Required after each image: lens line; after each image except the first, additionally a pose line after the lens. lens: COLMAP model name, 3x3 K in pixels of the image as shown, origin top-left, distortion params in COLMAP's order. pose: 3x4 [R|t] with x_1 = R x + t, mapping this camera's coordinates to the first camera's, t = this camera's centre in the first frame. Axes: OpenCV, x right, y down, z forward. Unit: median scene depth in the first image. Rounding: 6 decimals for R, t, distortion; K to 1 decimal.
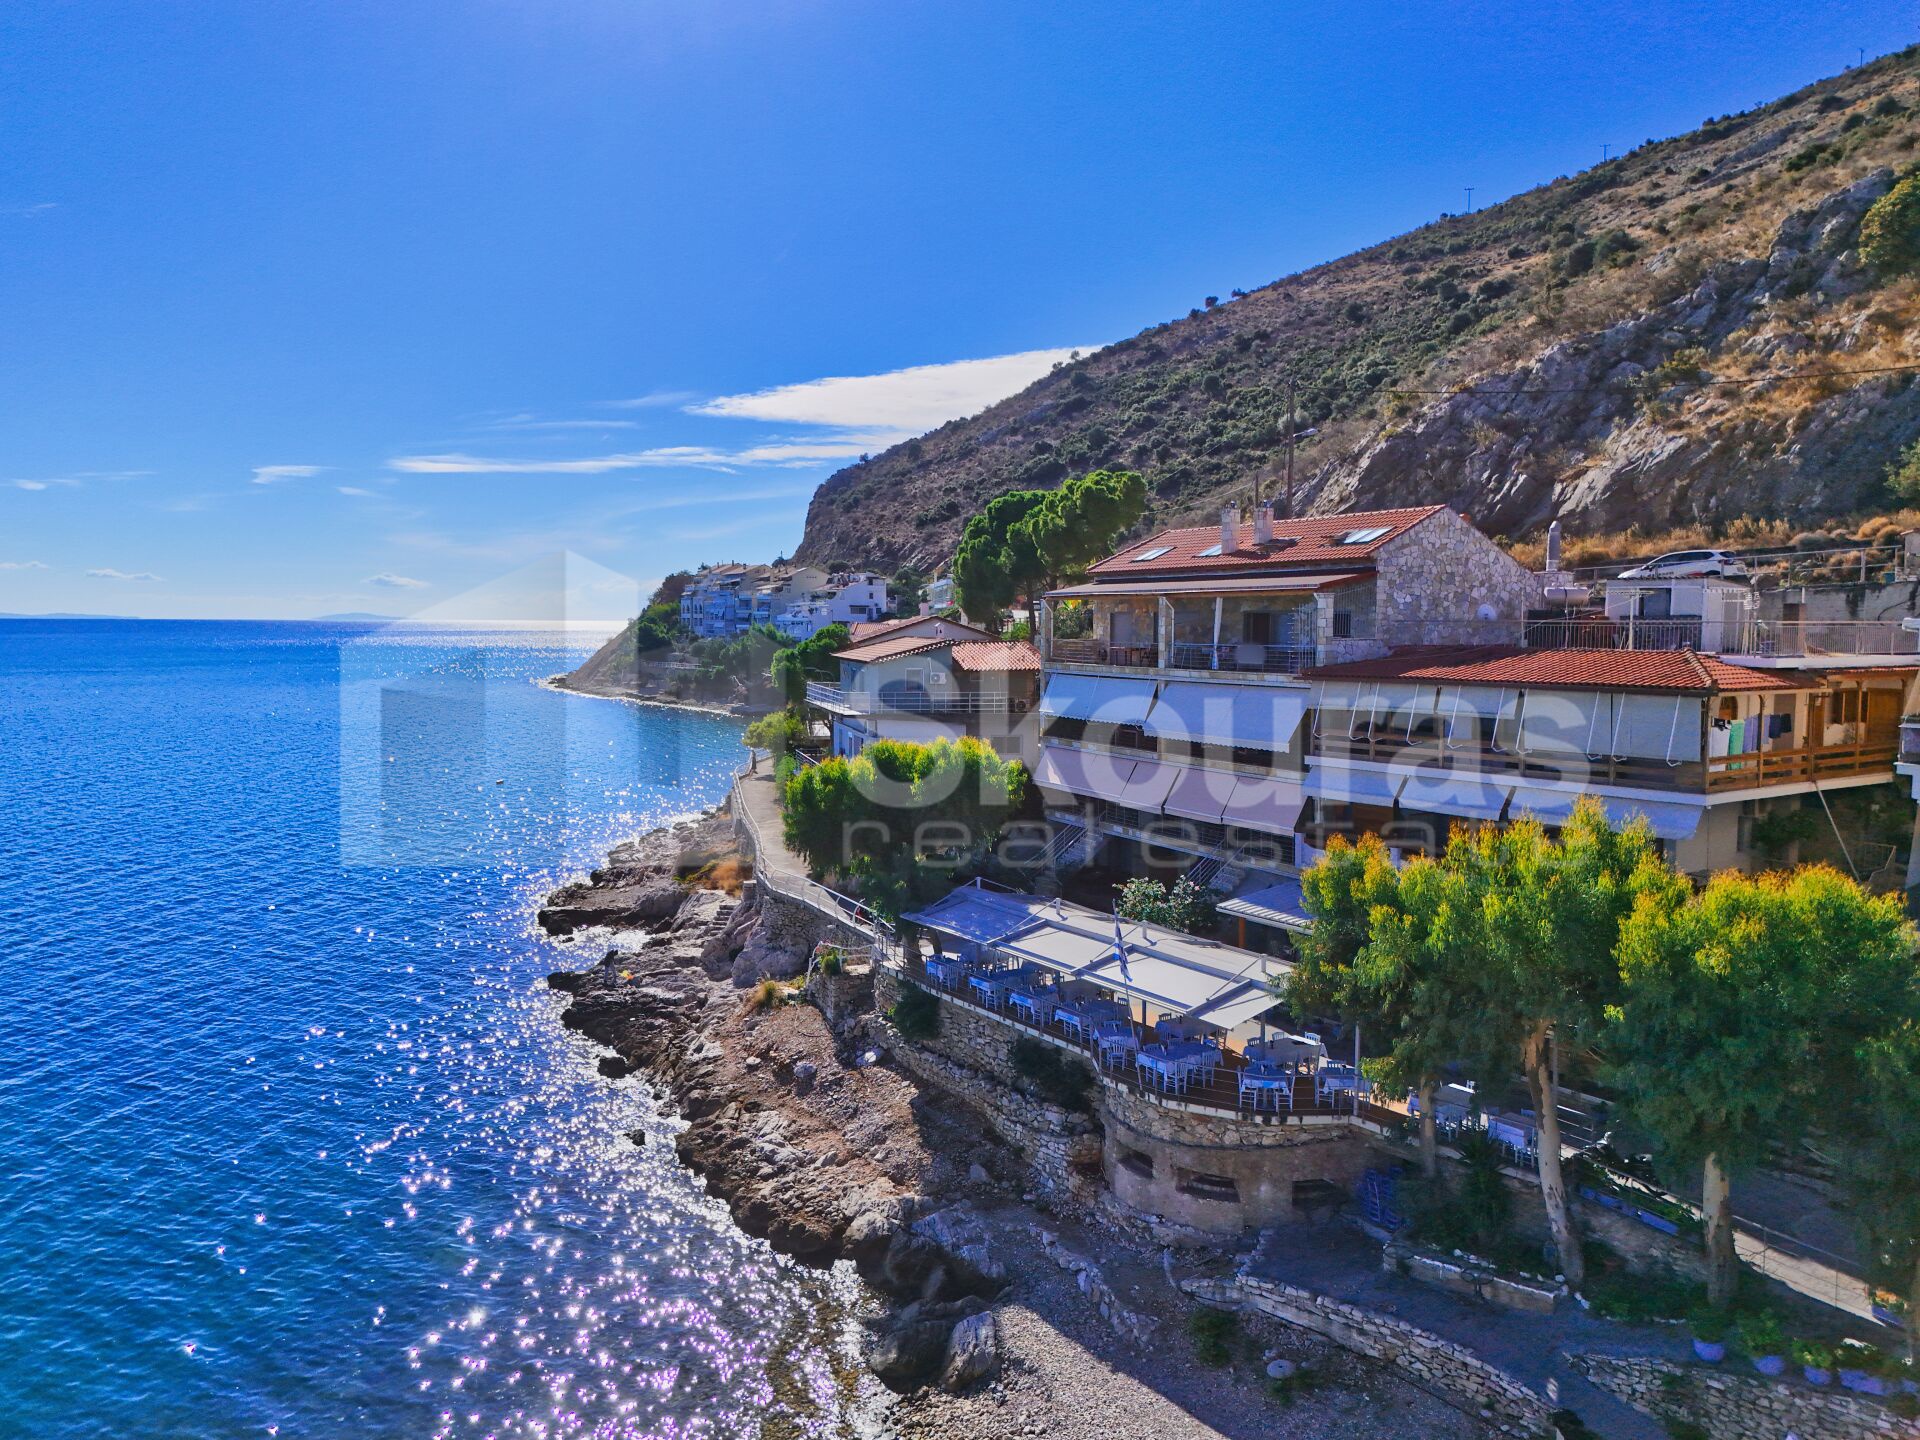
lens RADIAL K [[1403.8, 0, 960.0], [0, 1403.8, 720.0], [0, 0, 1]] dist [0.065948, -0.067318]
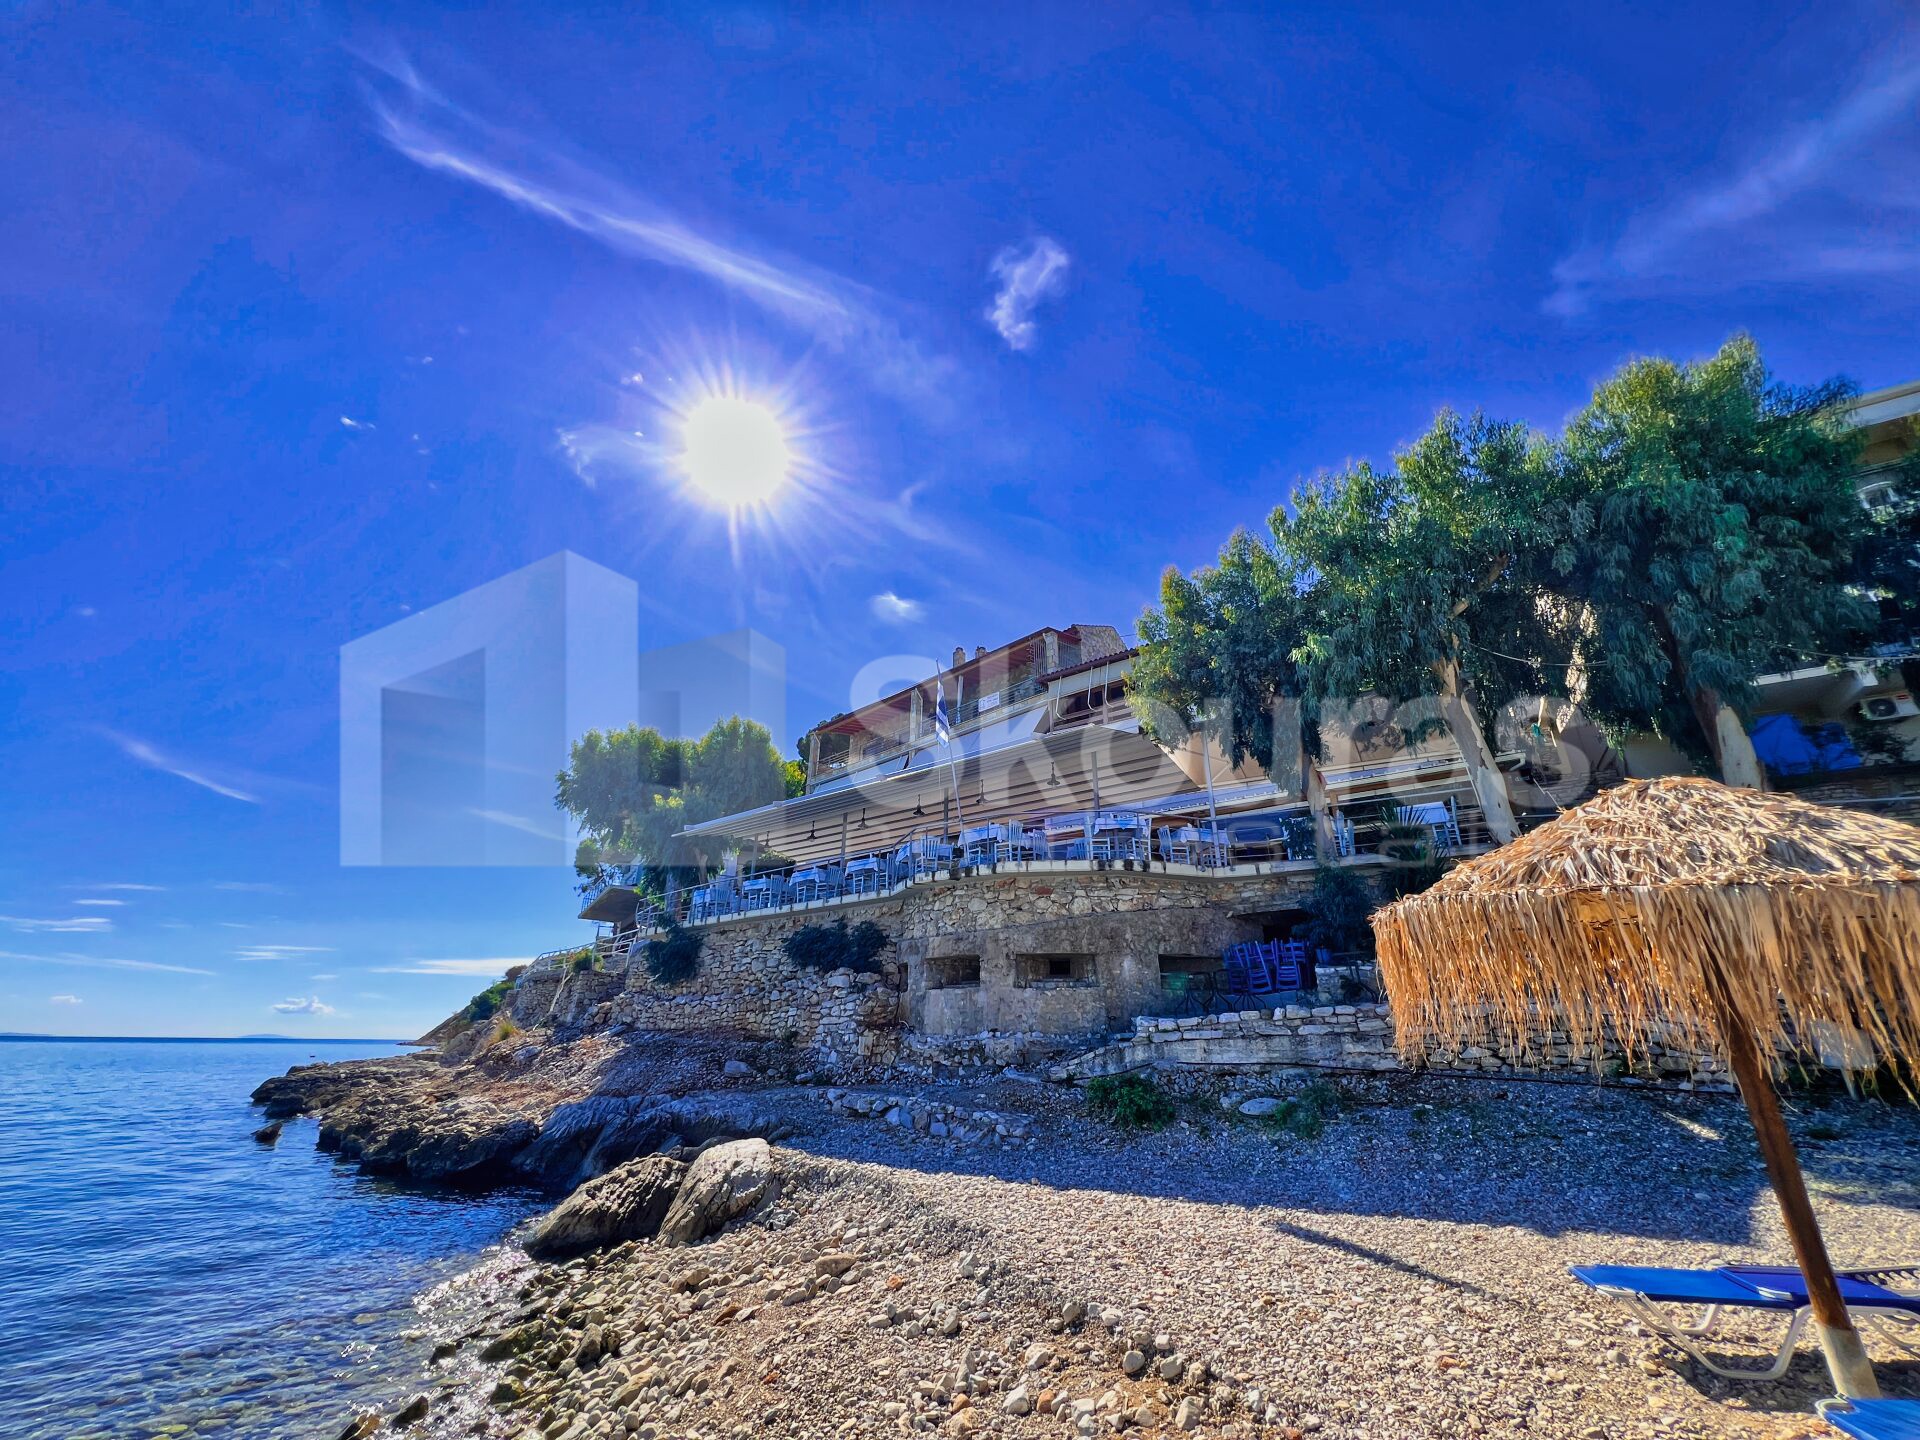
lens RADIAL K [[765.6, 0, 955.8], [0, 765.6, 715.8], [0, 0, 1]] dist [-0.002789, 0.000187]
pose [[0.956735, 0.118597, 0.265691, -0.007480], [0.014036, 0.893281, -0.449280, 0.388102], [-0.290620, 0.433571, 0.852969, 0.586920]]
